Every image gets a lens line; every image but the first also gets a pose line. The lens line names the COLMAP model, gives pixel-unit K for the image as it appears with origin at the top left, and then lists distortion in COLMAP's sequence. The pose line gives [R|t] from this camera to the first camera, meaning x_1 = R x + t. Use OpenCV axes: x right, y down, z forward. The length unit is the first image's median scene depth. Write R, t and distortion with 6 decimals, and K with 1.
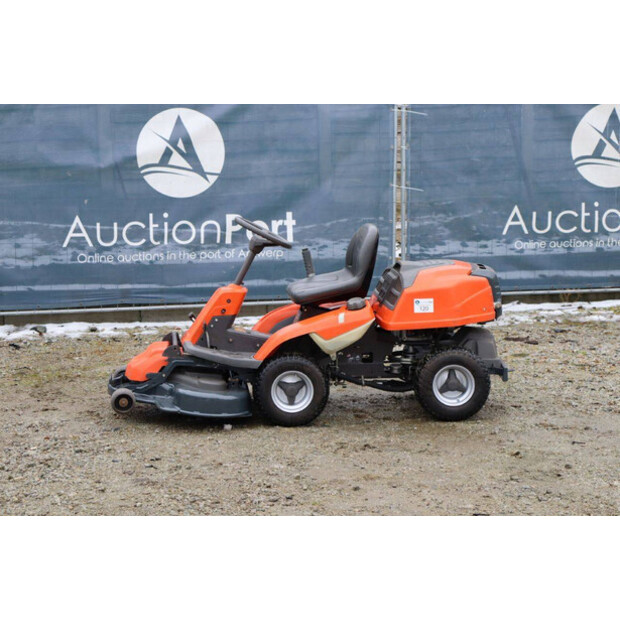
lens RADIAL K [[1467.1, 0, 310.2], [0, 1467.1, 311.2], [0, 0, 1]] dist [0.474022, 0.000000]
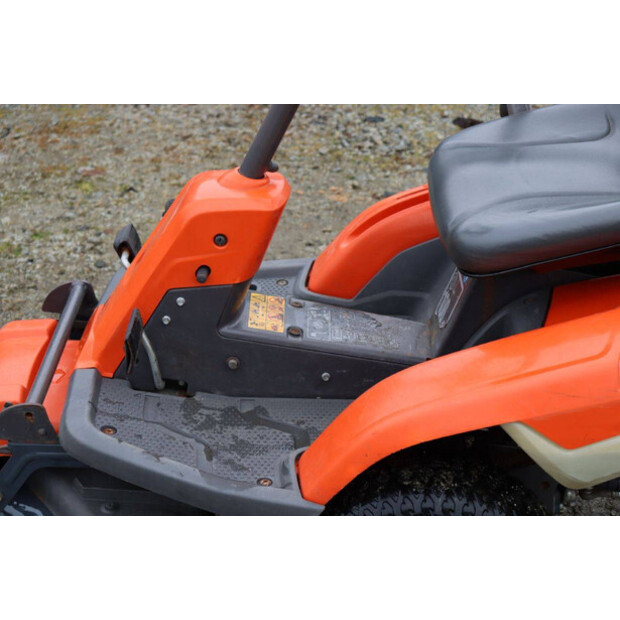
lens RADIAL K [[1391.5, 0, 306.8], [0, 1391.5, 310.9], [0, 0, 1]] dist [0.426658, 0.000000]
pose [[0.990423, 0.038303, -0.132649, -0.002307], [0.007174, 0.945175, 0.326486, -0.080452], [0.137882, -0.324311, 0.935848, 0.728489]]
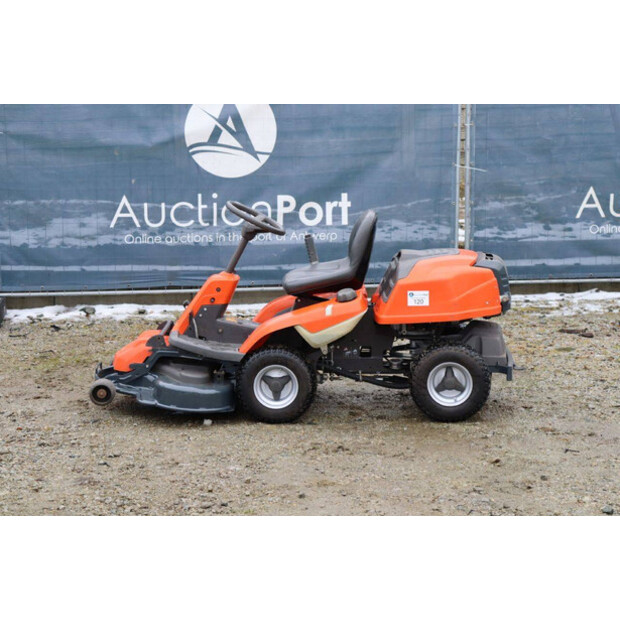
lens RADIAL K [[1467.1, 0, 311.8], [0, 1467.1, 307.9], [0, 0, 1]] dist [0.474022, 0.000000]
pose [[0.991517, 0.018470, -0.128658, 0.125113], [-0.016367, 0.999715, 0.017384, -0.012318], [0.128942, -0.015131, 0.991537, 0.059941]]
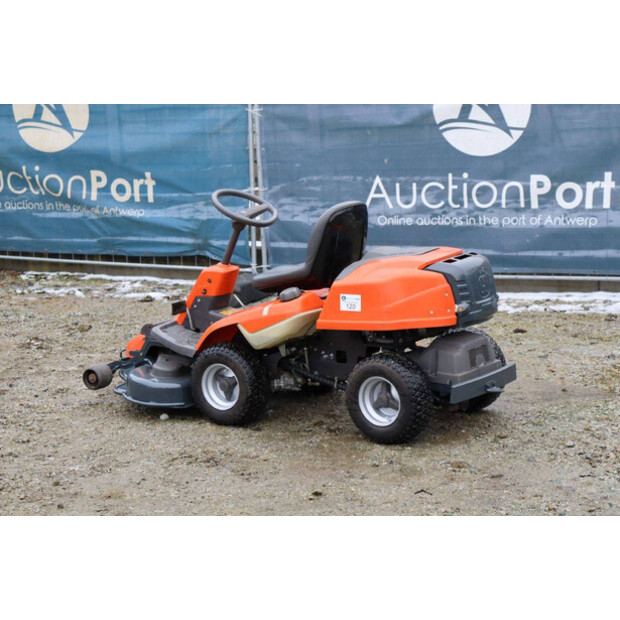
lens RADIAL K [[1467.1, 0, 320.1], [0, 1467.1, 305.2], [0, 0, 1]] dist [0.474022, 0.000000]
pose [[0.764626, 0.078997, -0.639615, 0.577107], [-0.049991, 0.996739, 0.063343, -0.052515], [0.642533, -0.016459, 0.766081, 0.329862]]
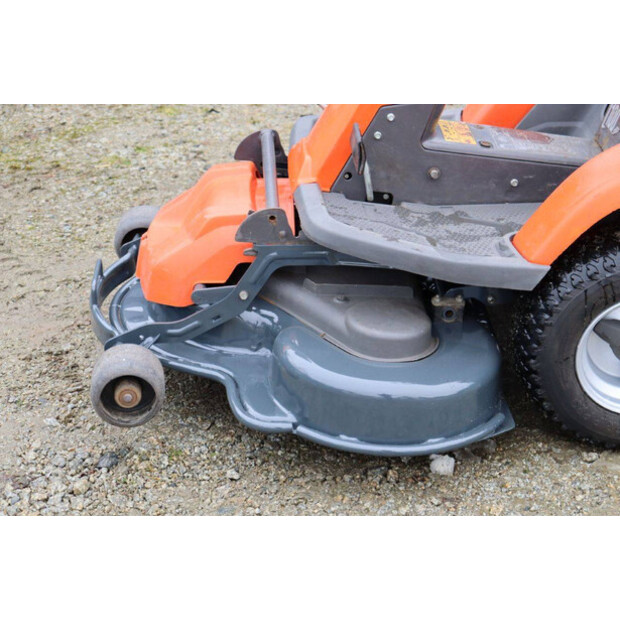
lens RADIAL K [[1467.1, 0, 313.7], [0, 1467.1, 309.1], [0, 0, 1]] dist [0.474022, 0.000000]
pose [[0.997547, -0.019184, -0.067314, -0.058284], [0.038448, 0.953812, 0.297935, -0.051626], [0.058489, -0.299792, 0.952210, 0.654162]]
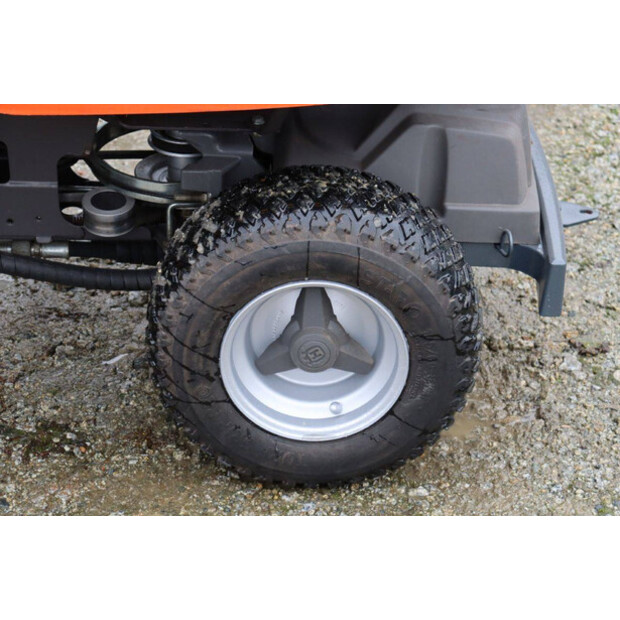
lens RADIAL K [[1467.1, 0, 309.2], [0, 1467.1, 309.5], [0, 0, 1]] dist [0.474022, 0.000000]
pose [[0.998411, 0.046895, -0.031260, 0.099272], [-0.031812, 0.926776, 0.374265, -0.038937], [0.046522, -0.372676, 0.926795, 0.766877]]
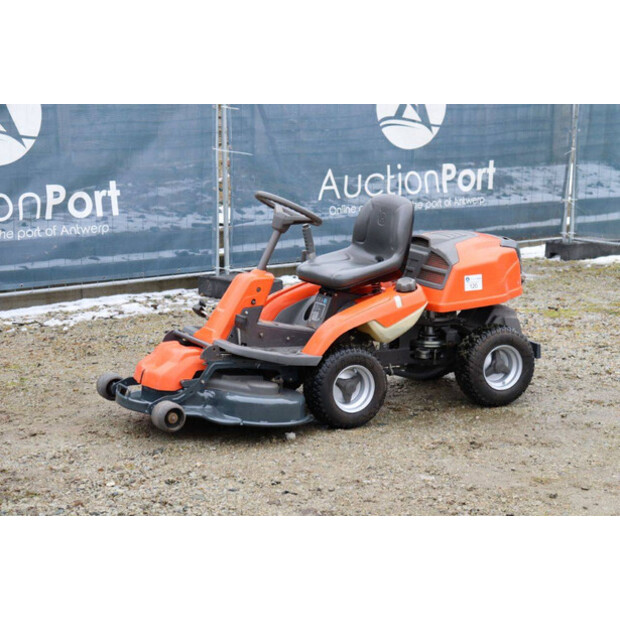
lens RADIAL K [[1467.1, 0, 313.5], [0, 1467.1, 312.5], [0, 0, 1]] dist [0.474022, 0.000000]
pose [[0.918648, -0.062538, 0.390095, -0.354764], [0.050955, 0.997900, 0.039983, -0.025692], [-0.391776, -0.016853, 0.919906, 0.191818]]
